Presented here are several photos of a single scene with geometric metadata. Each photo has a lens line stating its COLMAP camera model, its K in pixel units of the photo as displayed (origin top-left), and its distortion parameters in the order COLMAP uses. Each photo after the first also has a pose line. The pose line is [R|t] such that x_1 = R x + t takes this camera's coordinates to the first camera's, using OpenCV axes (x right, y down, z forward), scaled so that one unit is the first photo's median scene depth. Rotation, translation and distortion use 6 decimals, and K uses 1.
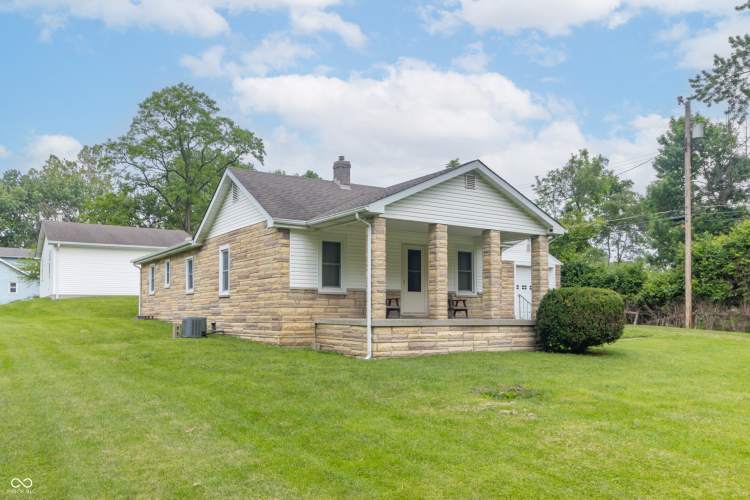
lens RADIAL K [[638.6, 0, 368.7], [0, 638.6, 298.0], [0, 0, 1]] dist [0.011113, 0.000925]
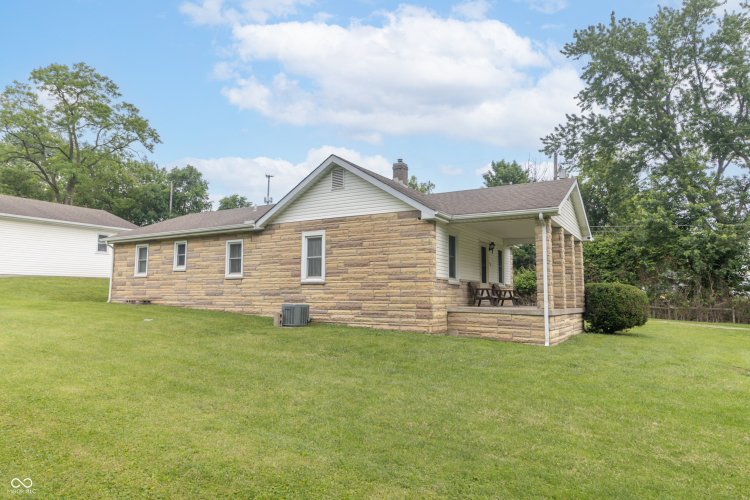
lens RADIAL K [[502.8, 0, 392.8], [0, 502.8, 249.7], [0, 0, 1]] dist [-0.000961, -0.000537]
pose [[0.893347, 0.052491, 0.446292, -0.436801], [-0.022393, 0.997121, -0.072451, -0.000246], [-0.448810, 0.054730, 0.891950, 0.233480]]
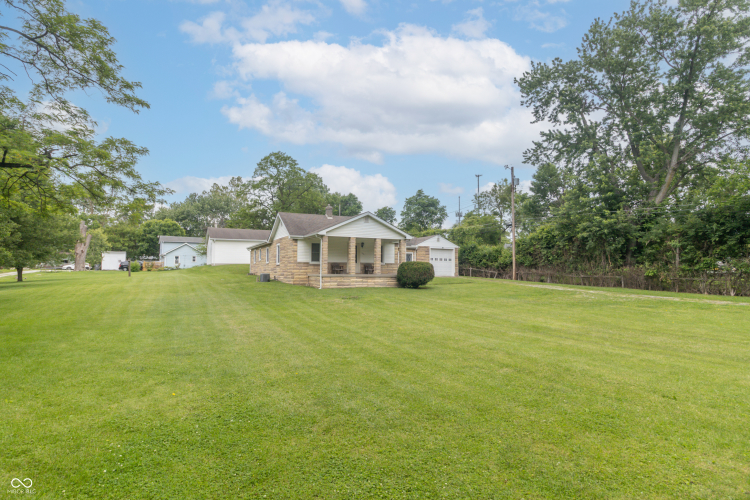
lens RADIAL K [[441.0, 0, 374.7], [0, 441.0, 250.6], [0, 0, 1]] dist [0.006338, -0.000203]
pose [[0.993378, -0.005132, -0.114779, 0.305804], [0.001981, 0.999618, -0.027550, -0.009677], [0.114876, 0.027140, 0.993009, -0.569814]]
